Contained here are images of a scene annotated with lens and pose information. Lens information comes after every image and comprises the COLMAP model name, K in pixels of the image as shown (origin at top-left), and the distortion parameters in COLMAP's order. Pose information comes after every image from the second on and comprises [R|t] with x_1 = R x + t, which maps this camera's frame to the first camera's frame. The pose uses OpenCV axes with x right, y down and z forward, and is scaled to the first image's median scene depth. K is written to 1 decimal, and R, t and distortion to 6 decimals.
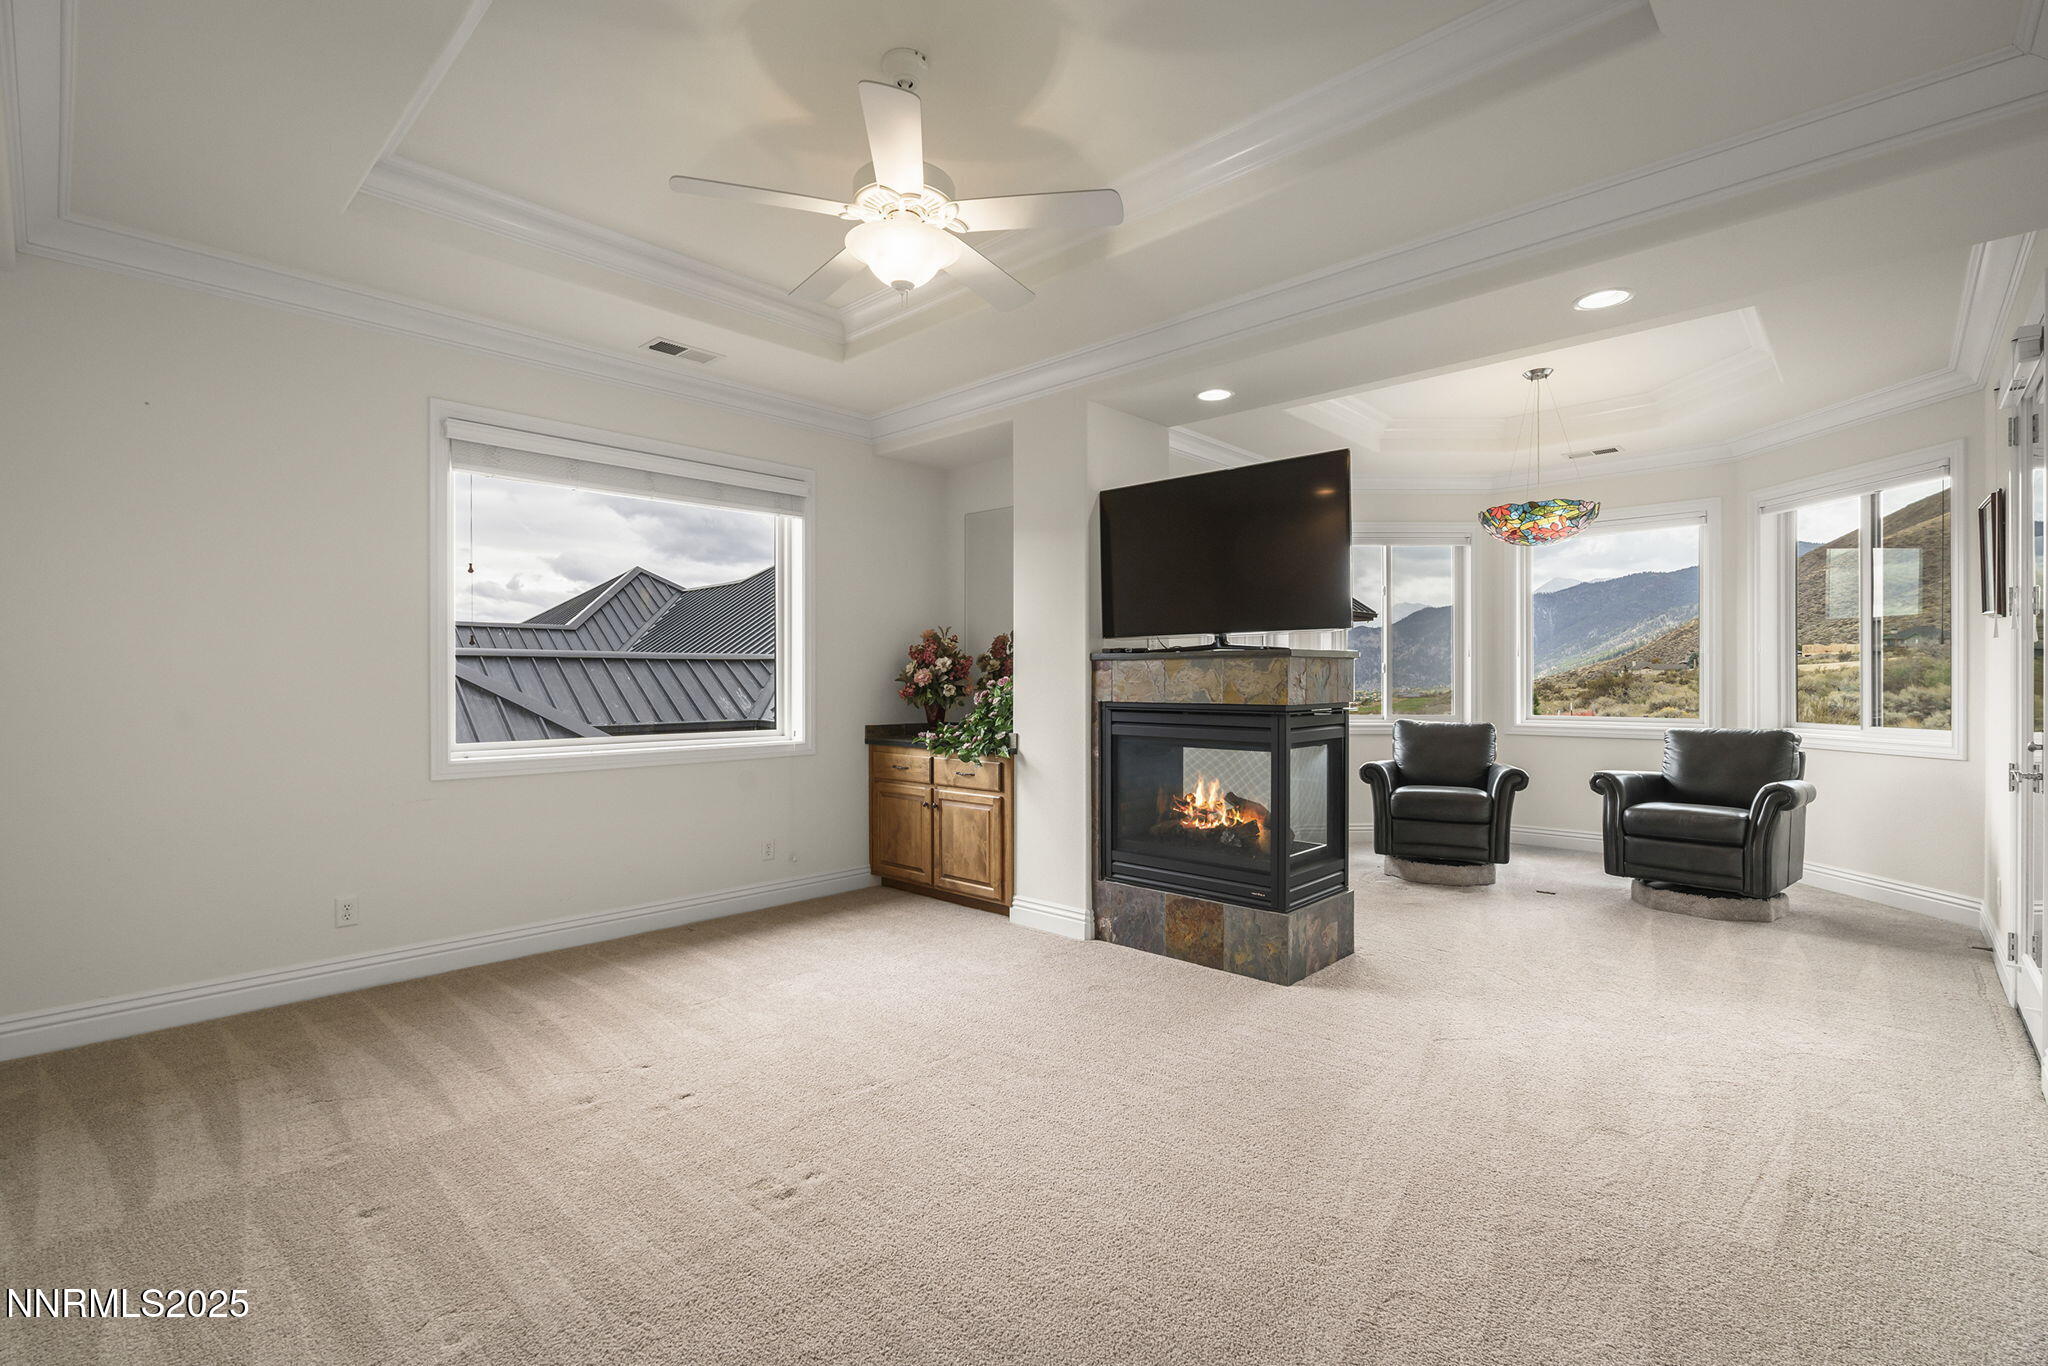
lens RADIAL K [[916.1, 0, 1024.5], [0, 916.1, 682.6], [0, 0, 1]] dist [-0.001067, -0.000107]
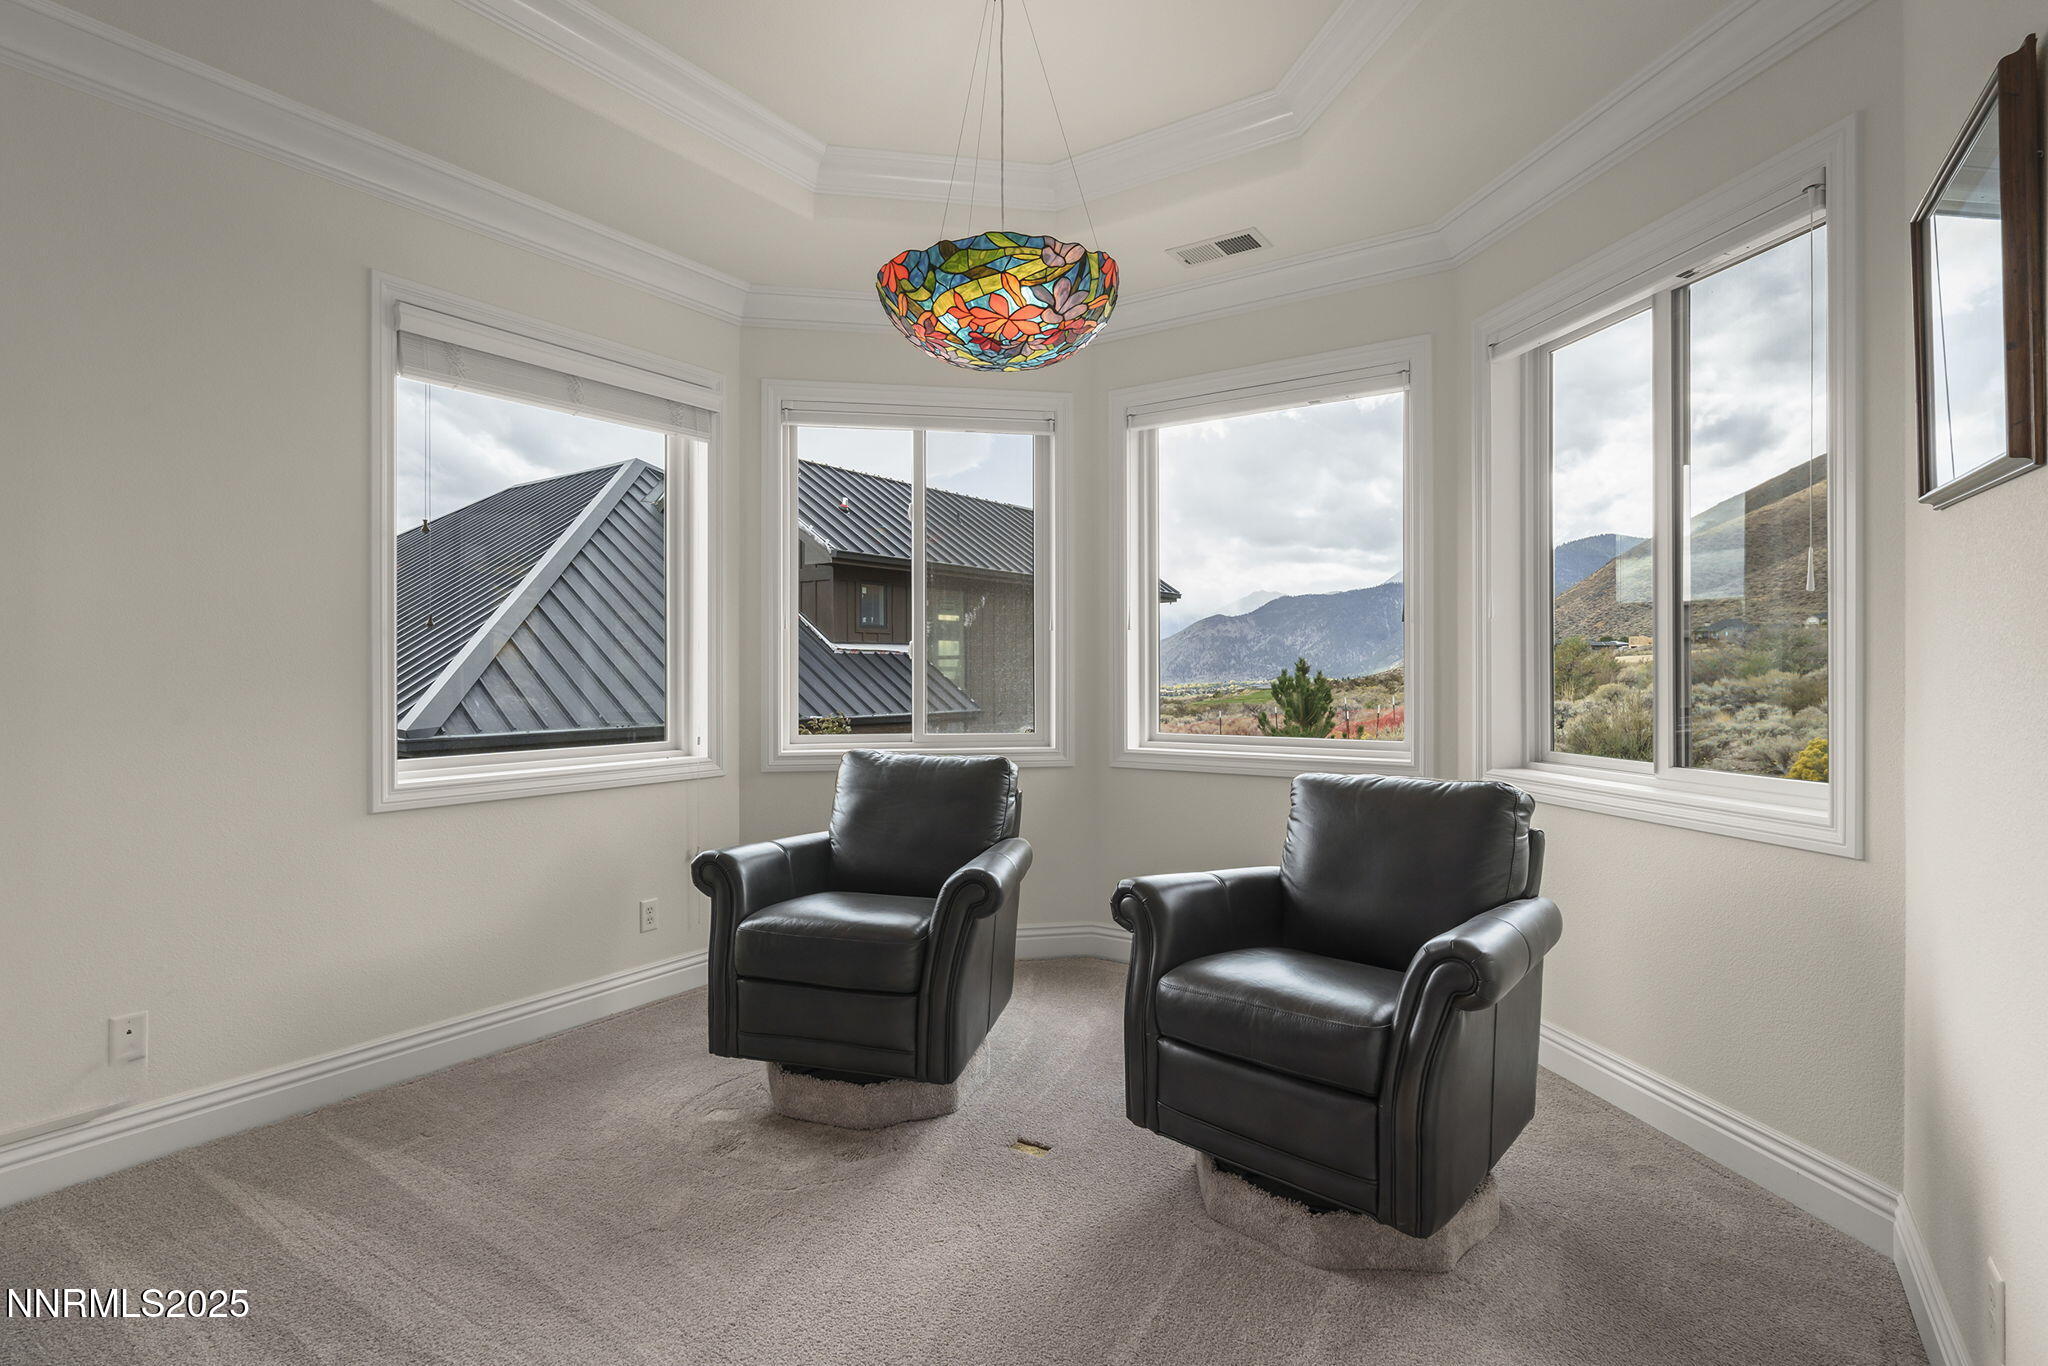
lens RADIAL K [[1004.5, 0, 1022.5], [0, 1004.5, 676.4], [0, 0, 1]] dist [-0.003932, 0.002383]
pose [[0.987114, -0.000886, 0.160018, 0.479693], [0.000524, 0.999997, 0.002302, -0.002155], [-0.160020, -0.002188, 0.987111, 0.508229]]
